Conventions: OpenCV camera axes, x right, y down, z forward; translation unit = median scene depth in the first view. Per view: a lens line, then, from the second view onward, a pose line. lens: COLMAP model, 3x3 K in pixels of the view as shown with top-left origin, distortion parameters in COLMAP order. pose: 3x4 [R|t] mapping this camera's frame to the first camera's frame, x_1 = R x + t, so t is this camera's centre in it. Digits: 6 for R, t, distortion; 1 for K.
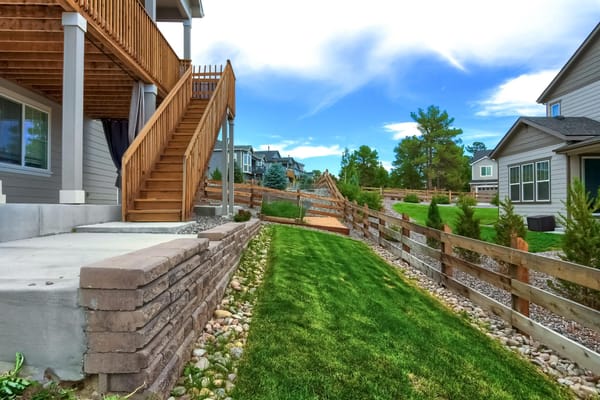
lens RADIAL K [[368.6, 0, 296.7], [0, 368.6, 200.7], [0, 0, 1]] dist [0.001140, 0.000710]
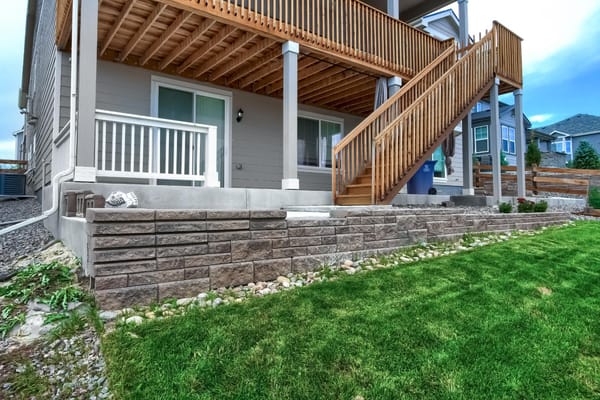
lens RADIAL K [[368.6, 0, 296.7], [0, 368.6, 200.7], [0, 0, 1]] dist [0.001140, 0.000710]
pose [[0.567447, -0.009306, -0.823357, 0.173371], [0.009980, 0.999940, -0.004423, 0.019849], [0.823349, -0.005707, 0.567506, 0.104583]]
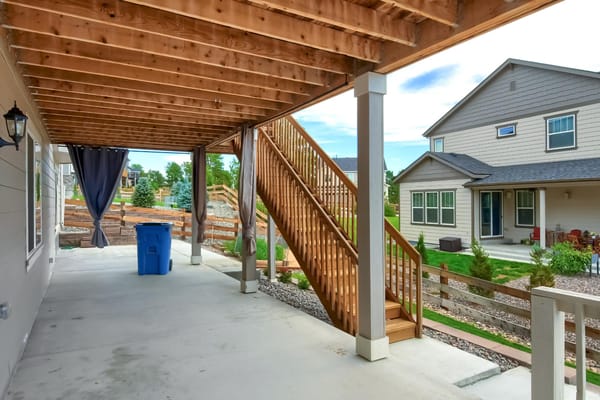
lens RADIAL K [[378.6, 0, 300.0], [0, 378.6, 200.0], [0, 0, 1]] dist [0.000387, -0.000203]
pose [[0.881980, -0.002059, 0.471283, -0.377207], [-0.003217, 0.999941, 0.010389, -0.101819], [-0.471276, -0.010679, 0.881921, 0.160725]]
